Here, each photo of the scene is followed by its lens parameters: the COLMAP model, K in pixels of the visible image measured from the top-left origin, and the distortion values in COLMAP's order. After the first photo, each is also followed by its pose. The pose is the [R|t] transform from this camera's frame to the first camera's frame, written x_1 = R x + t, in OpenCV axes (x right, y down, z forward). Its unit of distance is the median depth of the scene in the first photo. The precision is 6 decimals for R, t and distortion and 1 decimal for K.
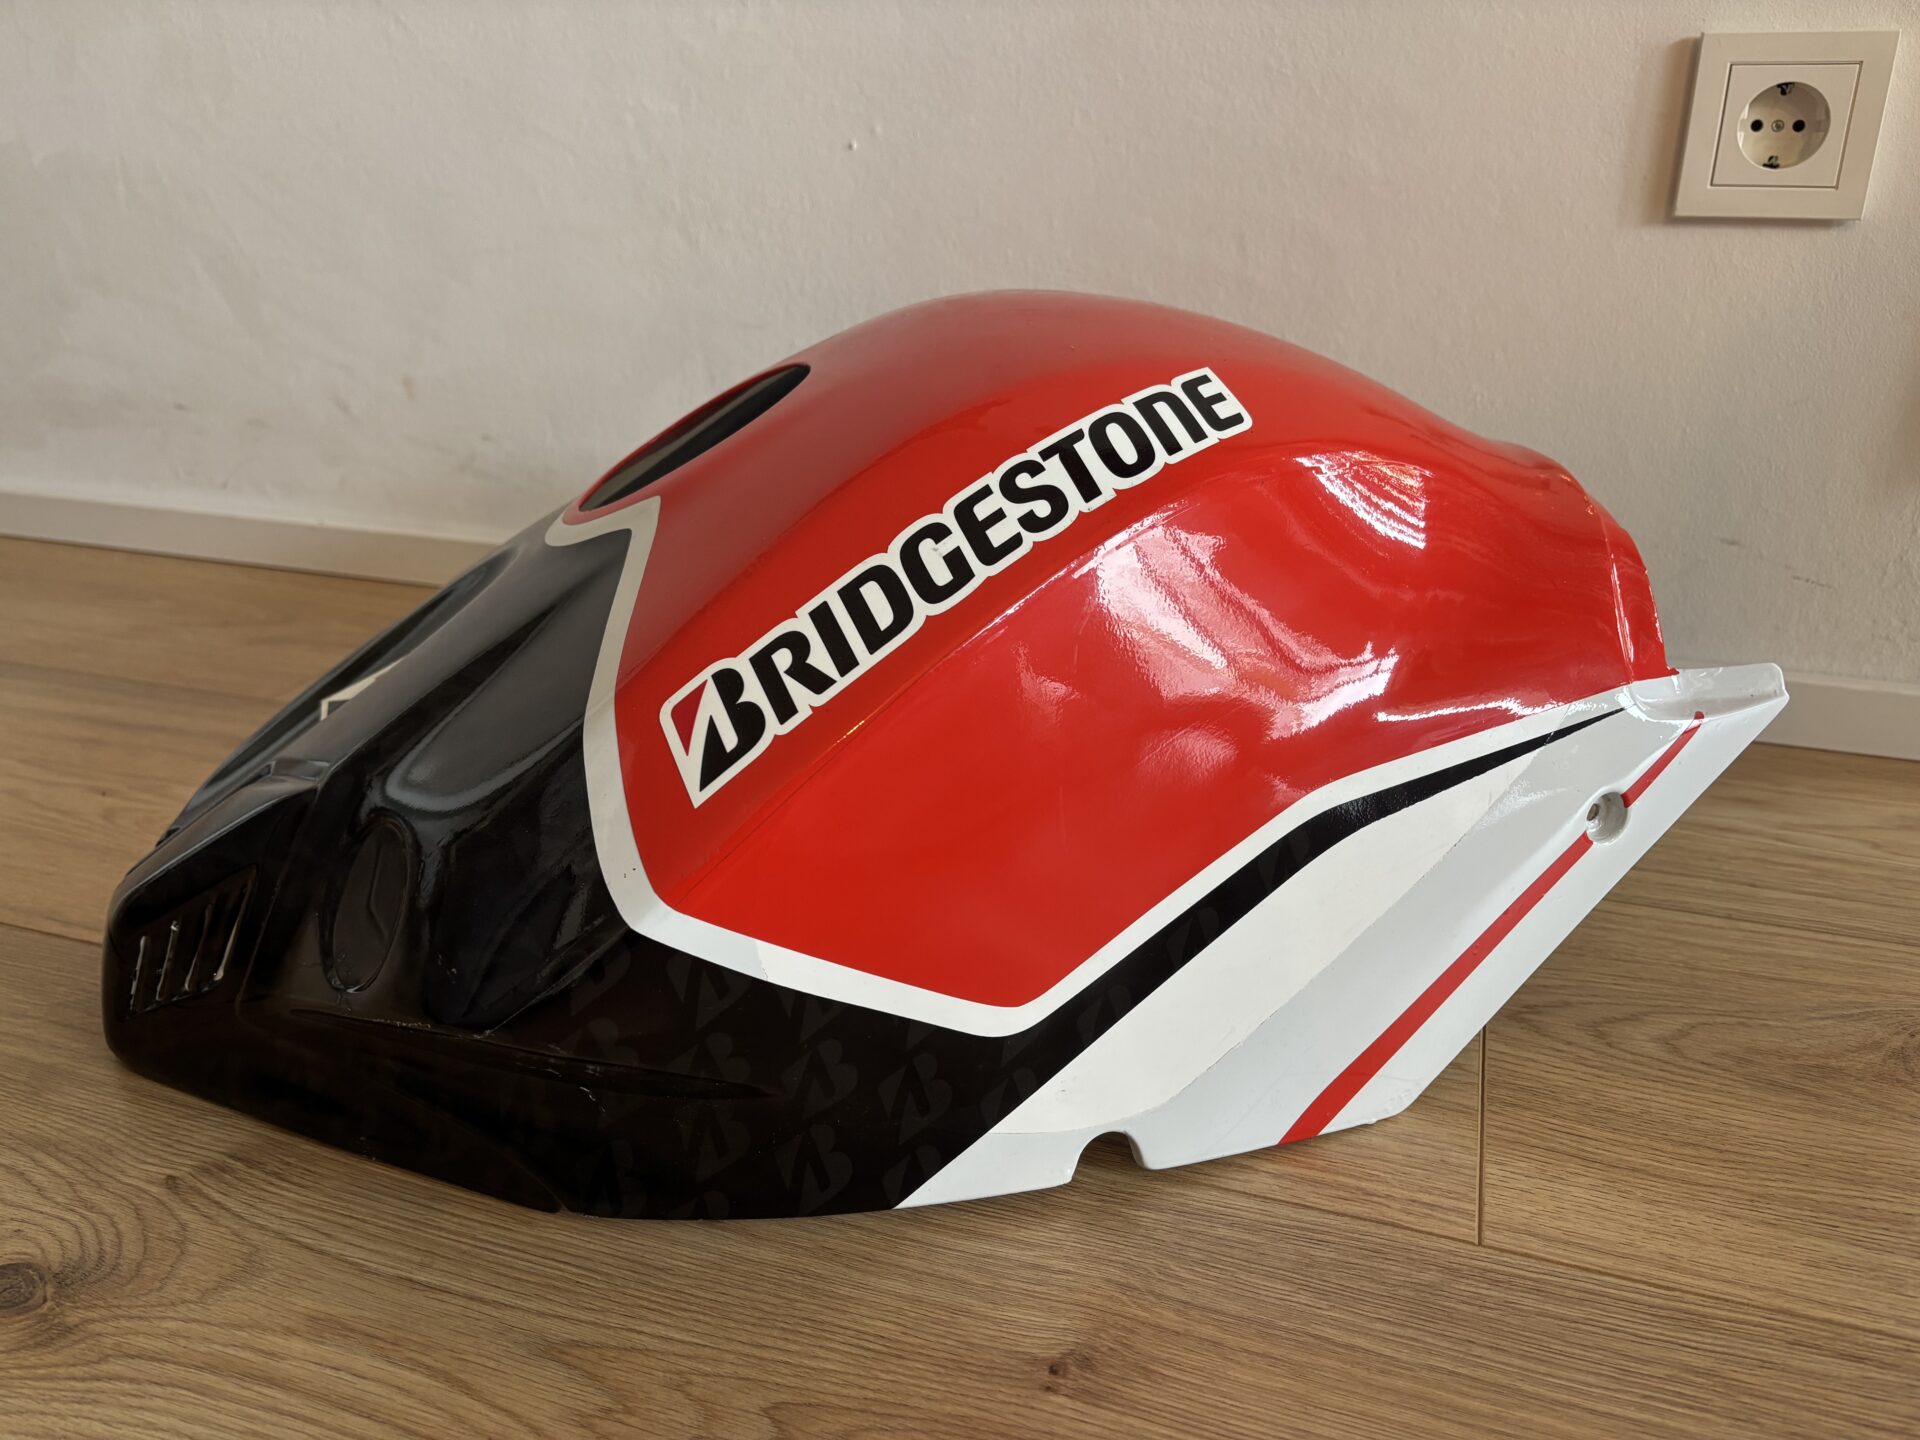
lens RADIAL K [[1488.9, 0, 937.9], [0, 1488.9, 689.5], [0, 0, 1]] dist [0.013723, -0.018101]
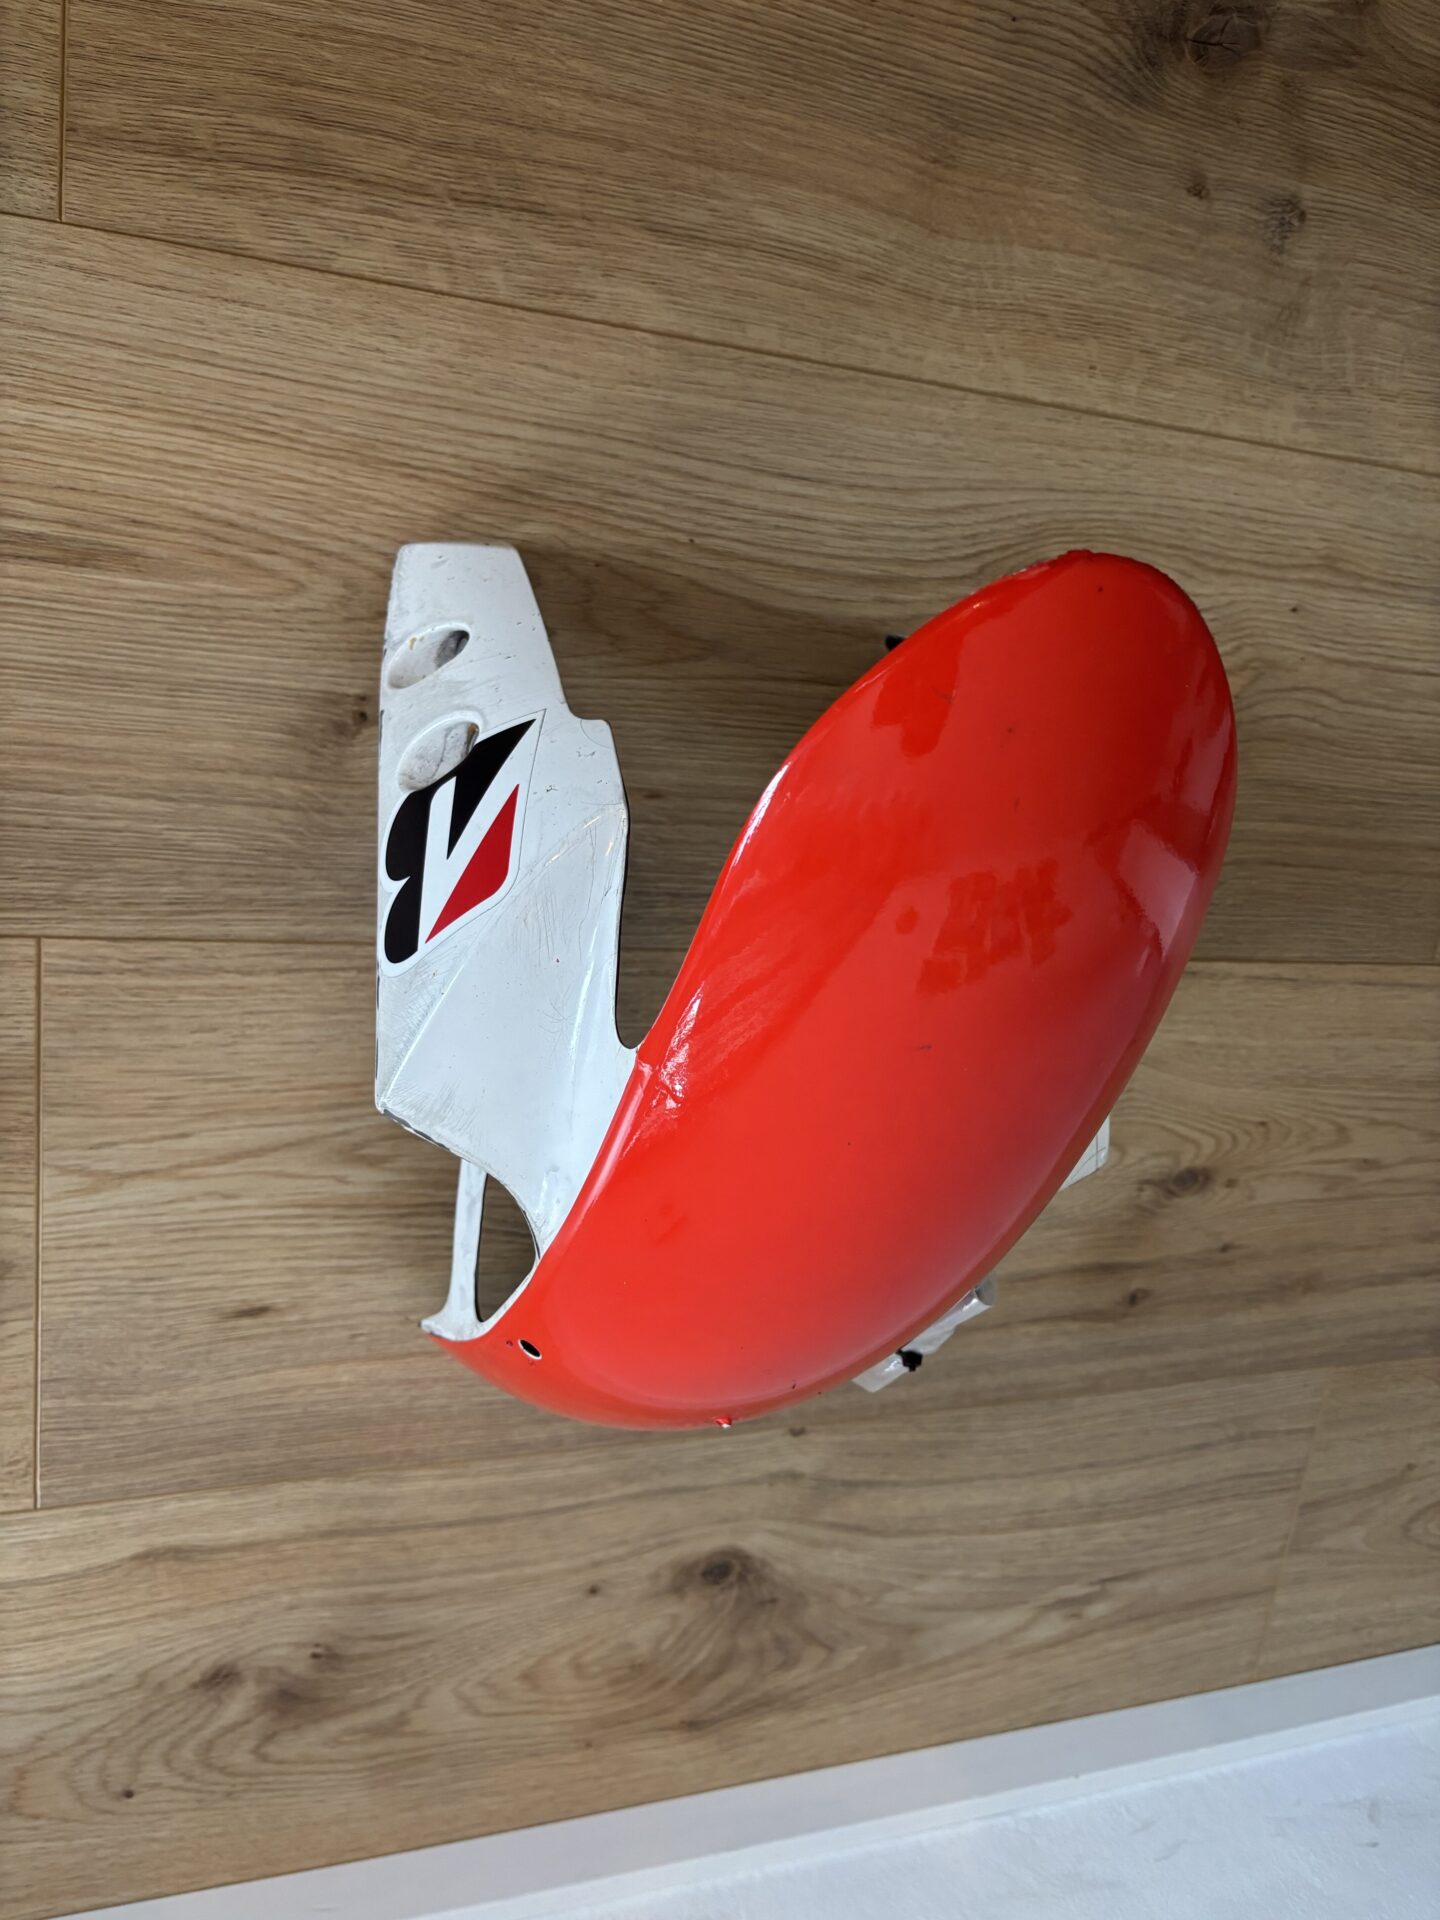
lens RADIAL K [[1488.9, 0, 721.1], [0, 1488.9, 960.9], [0, 0, 1]] dist [0.013723, -0.018101]
pose [[-0.915269, 0.300526, -0.268266, 0.196368], [-0.400002, -0.599040, 0.693650, -0.696787], [0.047758, 0.742183, 0.668493, 0.256191]]
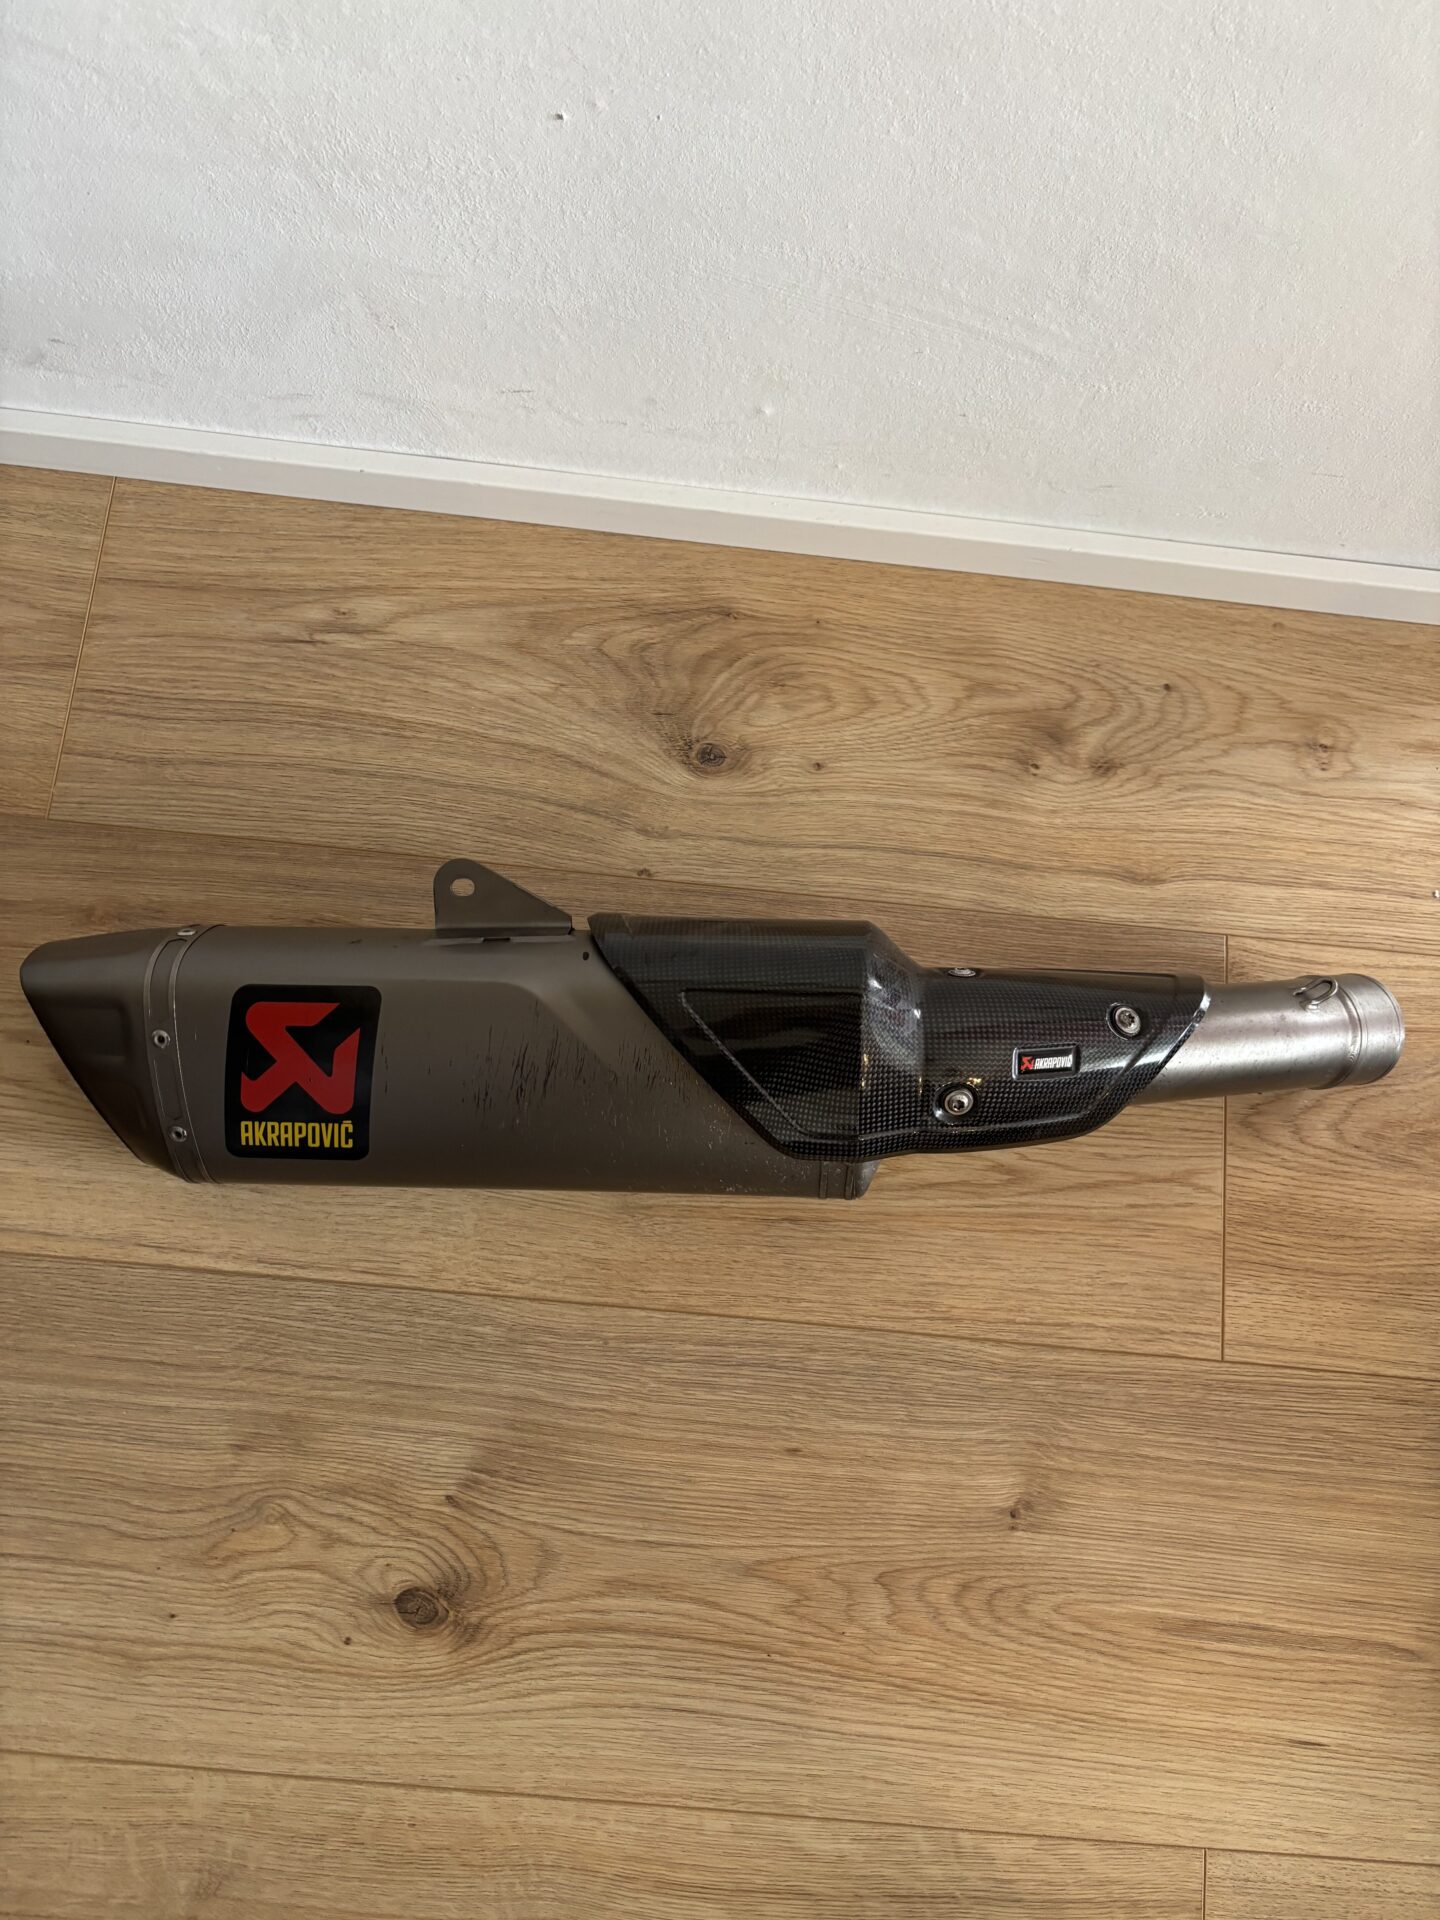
lens RADIAL K [[1488.9, 0, 716.4], [0, 1488.9, 954.3], [0, 0, 1]] dist [0.013723, -0.018101]
pose [[0.967903, -0.229922, 0.101483, -0.295539], [0.047252, 0.563079, 0.825051, -1.430429], [-0.246841, -0.793775, 0.555870, 0.563554]]
